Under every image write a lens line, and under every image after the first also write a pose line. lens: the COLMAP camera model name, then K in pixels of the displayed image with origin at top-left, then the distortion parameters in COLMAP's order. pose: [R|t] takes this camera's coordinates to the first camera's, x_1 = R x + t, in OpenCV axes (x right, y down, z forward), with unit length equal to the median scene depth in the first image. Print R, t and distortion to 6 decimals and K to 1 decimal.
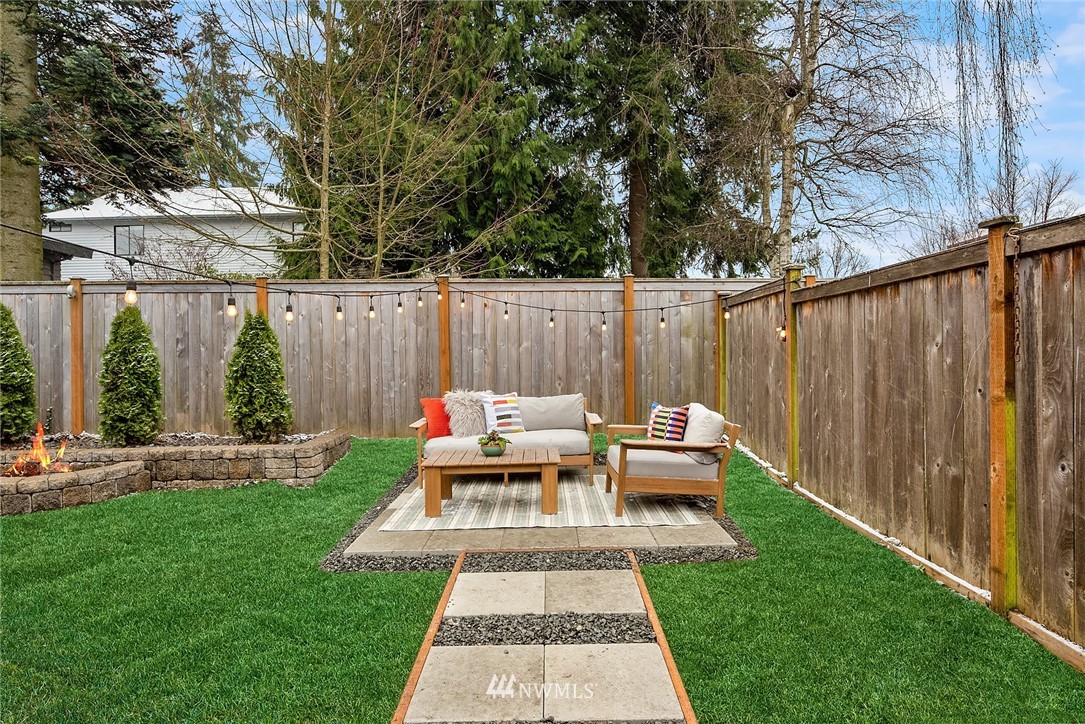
lens RADIAL K [[587.0, 0, 541.0], [0, 587.0, 350.4], [0, 0, 1]] dist [-0.006101, -0.003118]
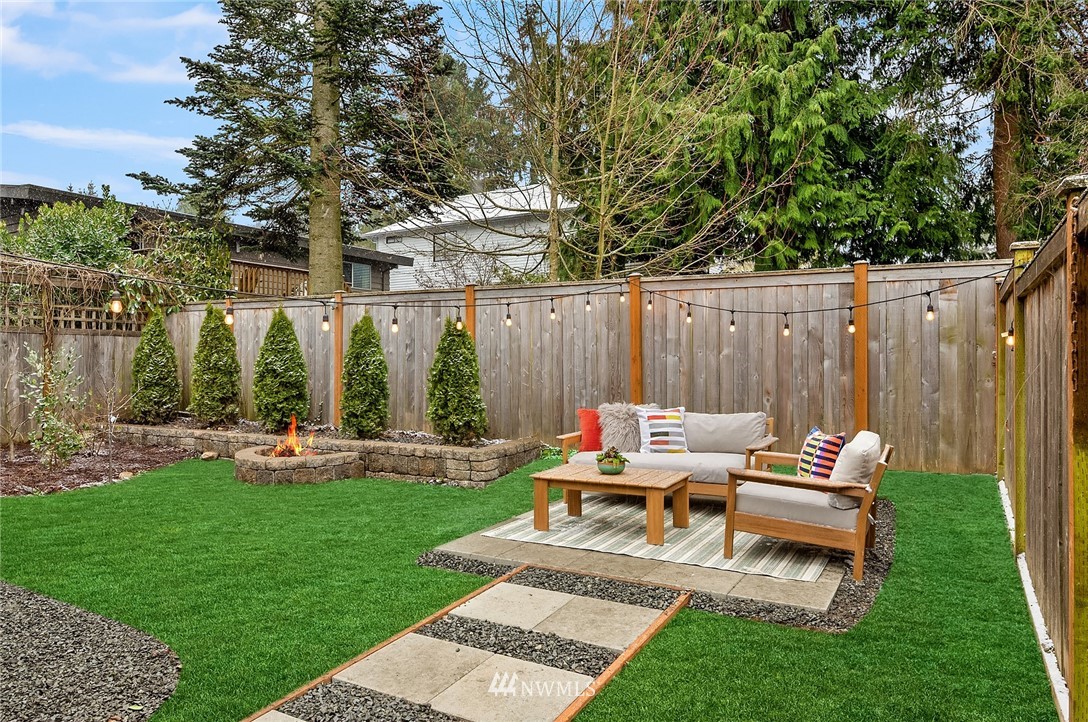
lens RADIAL K [[702.2, 0, 542.9], [0, 702.2, 347.3], [0, 0, 1]] dist [-0.004529, -0.000467]
pose [[0.867975, 0.003707, -0.496595, 0.276888], [-0.007281, 0.999960, -0.005262, -0.009904], [0.496555, 0.008183, 0.867967, -0.009404]]
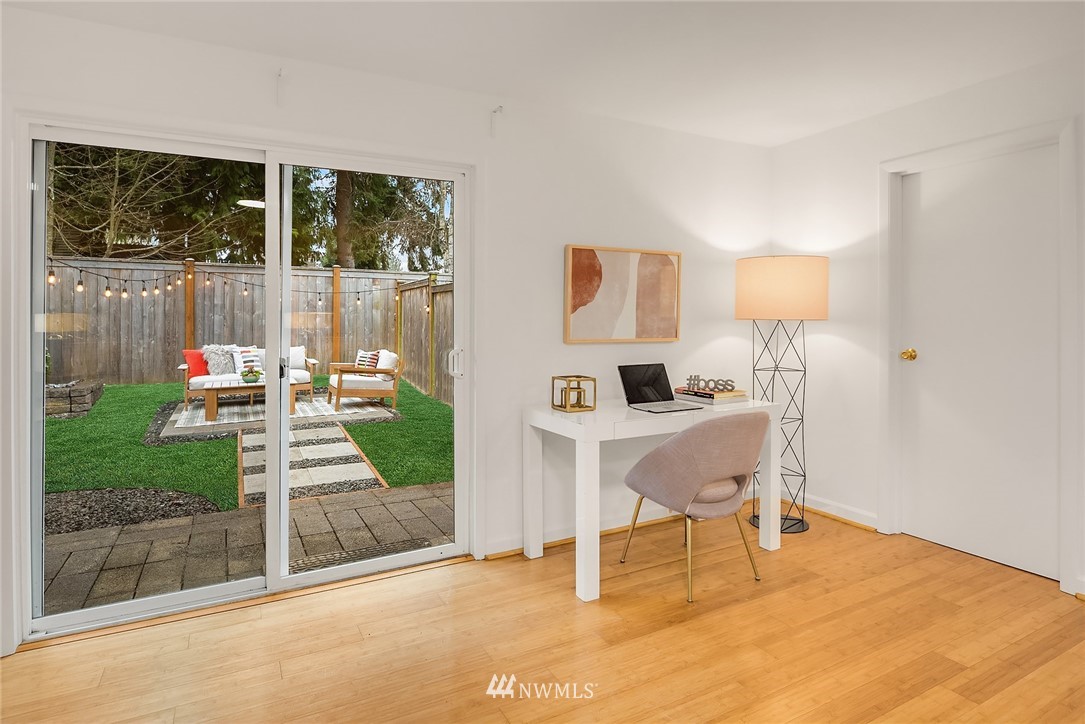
lens RADIAL K [[585.8, 0, 539.3], [0, 585.8, 317.2], [0, 0, 1]] dist [-0.003137, -0.000811]
pose [[0.882950, 0.011951, 0.469316, -0.098224], [-0.011351, 0.999927, -0.004107, -0.001377], [-0.469331, -0.001701, 0.883021, -0.586850]]
